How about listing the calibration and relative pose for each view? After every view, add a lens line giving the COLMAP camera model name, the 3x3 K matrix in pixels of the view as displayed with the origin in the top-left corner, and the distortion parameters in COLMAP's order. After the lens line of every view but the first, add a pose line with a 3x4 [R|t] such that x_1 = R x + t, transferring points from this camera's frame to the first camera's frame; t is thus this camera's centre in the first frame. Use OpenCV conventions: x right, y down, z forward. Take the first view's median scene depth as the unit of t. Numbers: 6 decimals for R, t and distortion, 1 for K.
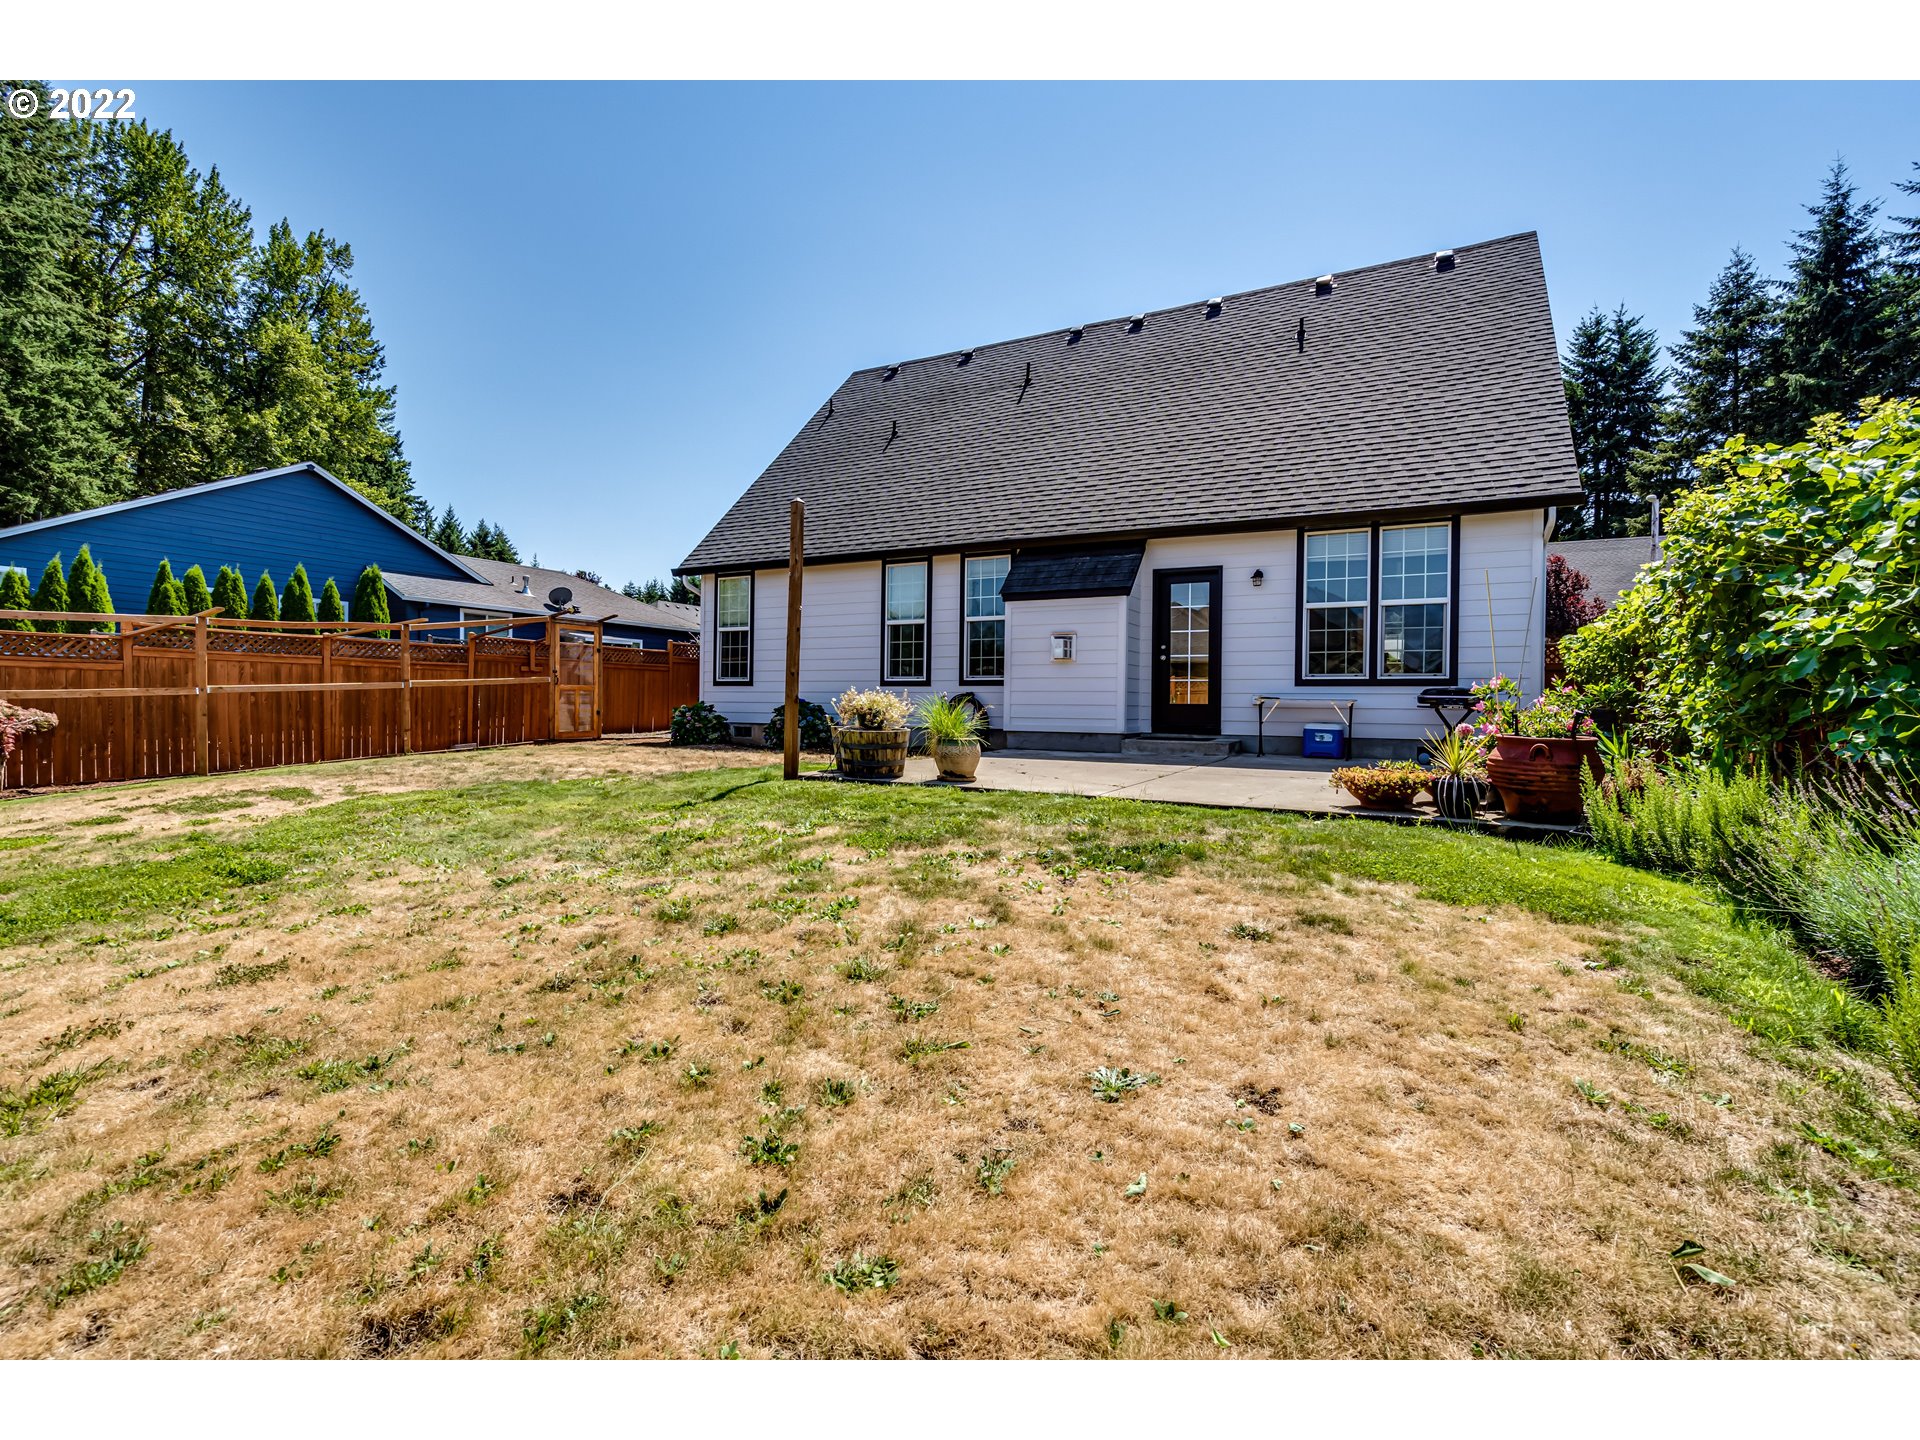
lens RADIAL K [[905.9, 0, 960.0], [0, 905.9, 720.0], [0, 0, 1]] dist [-0.001499, -0.000146]
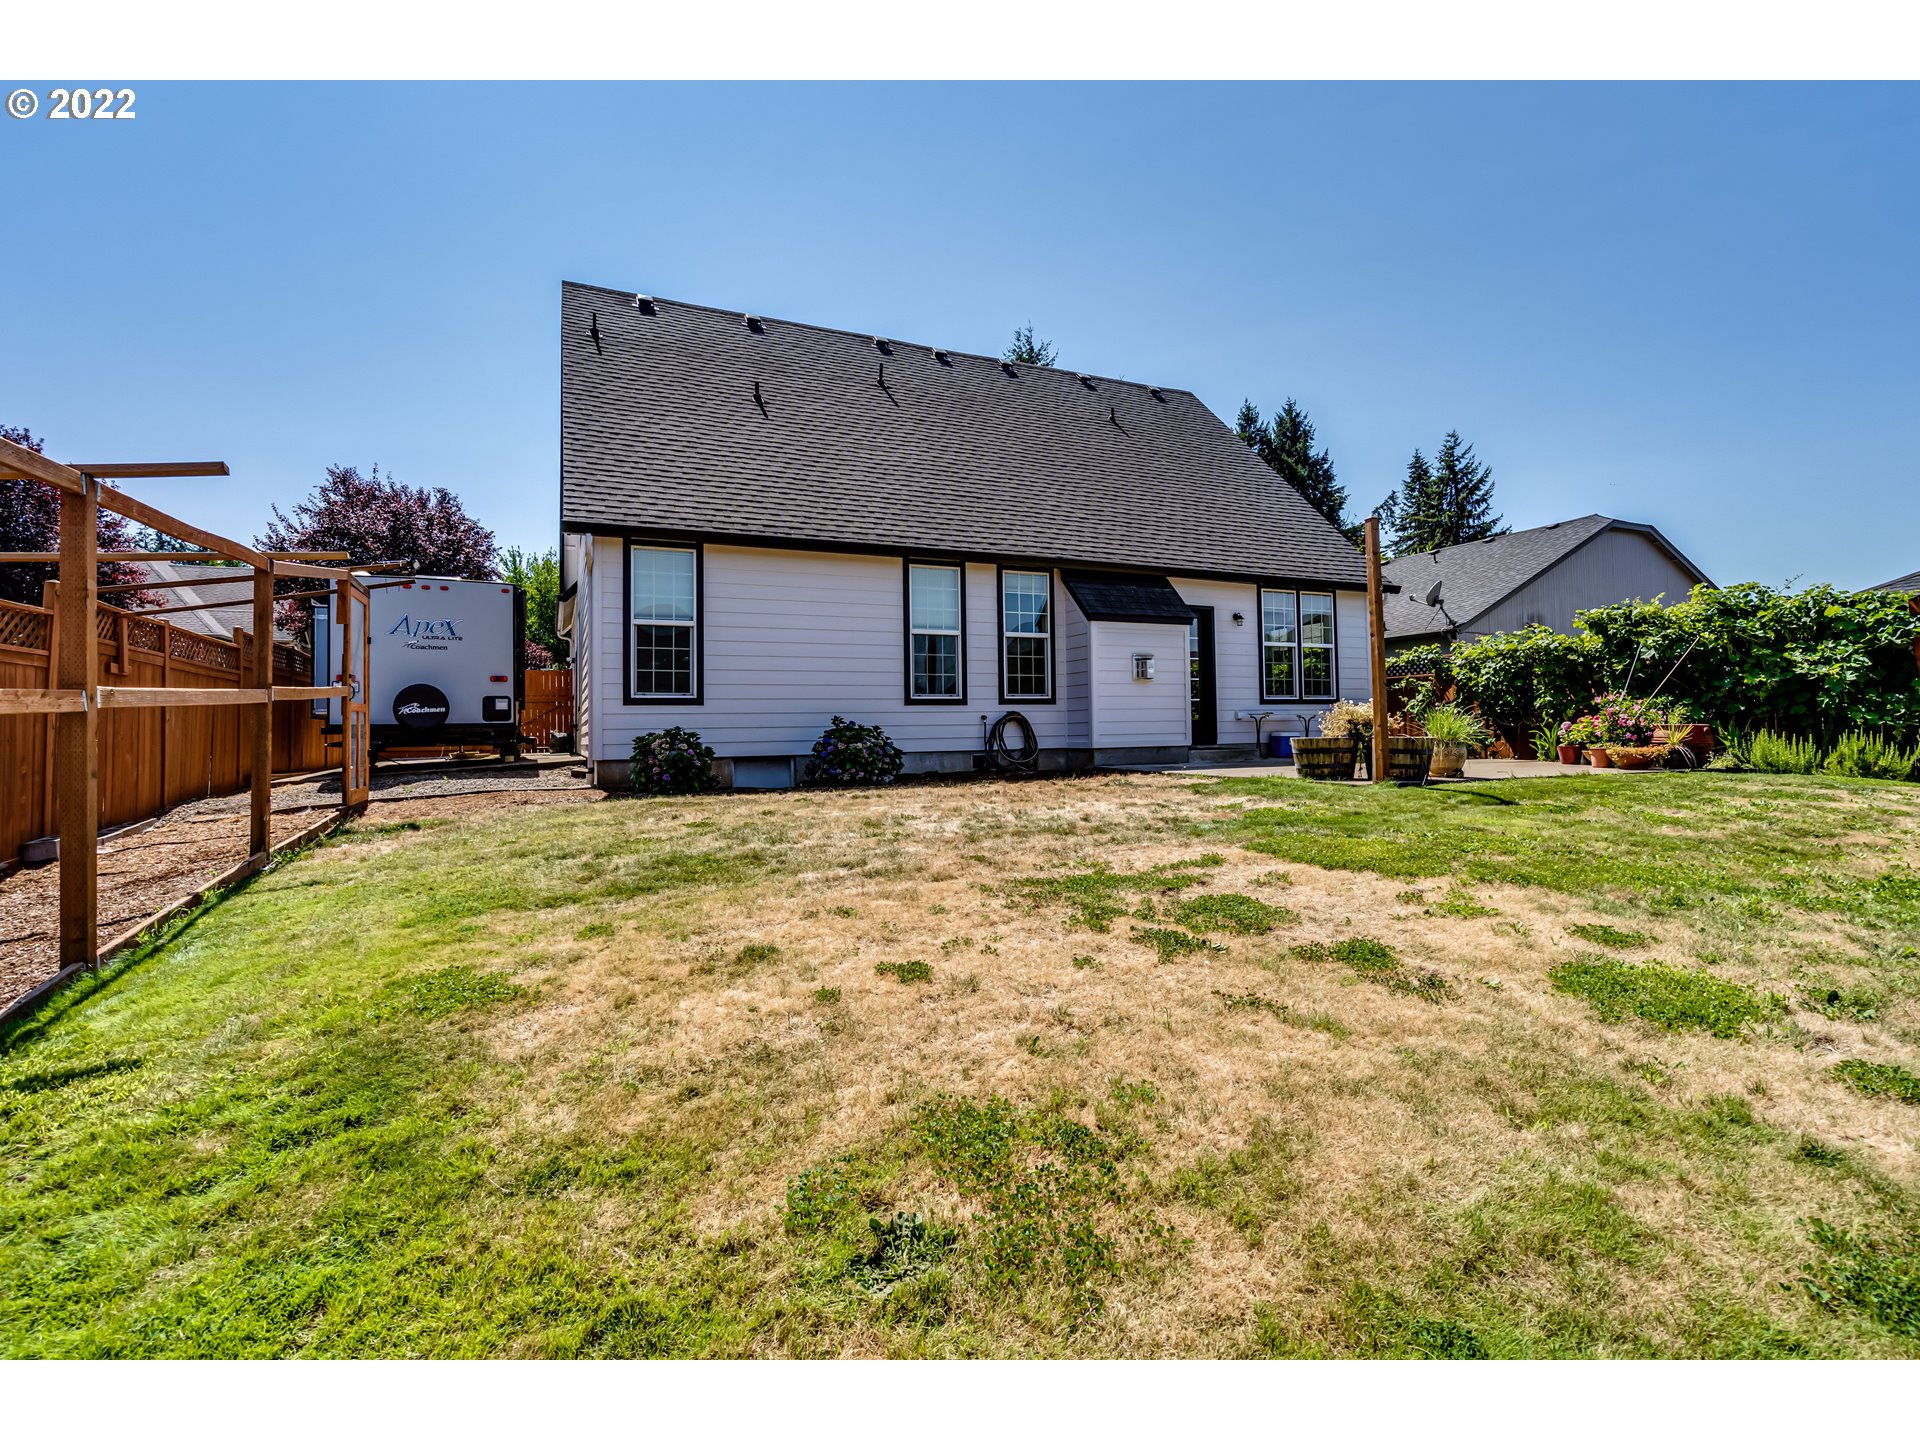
lens RADIAL K [[968.0, 0, 961.5], [0, 968.0, 733.8], [0, 0, 1]] dist [-0.000625, 0.000548]
pose [[0.581394, -0.024725, 0.813246, -0.847397], [0.031309, 0.999478, 0.008005, -0.016719], [-0.813020, 0.020808, 0.581864, 0.450550]]
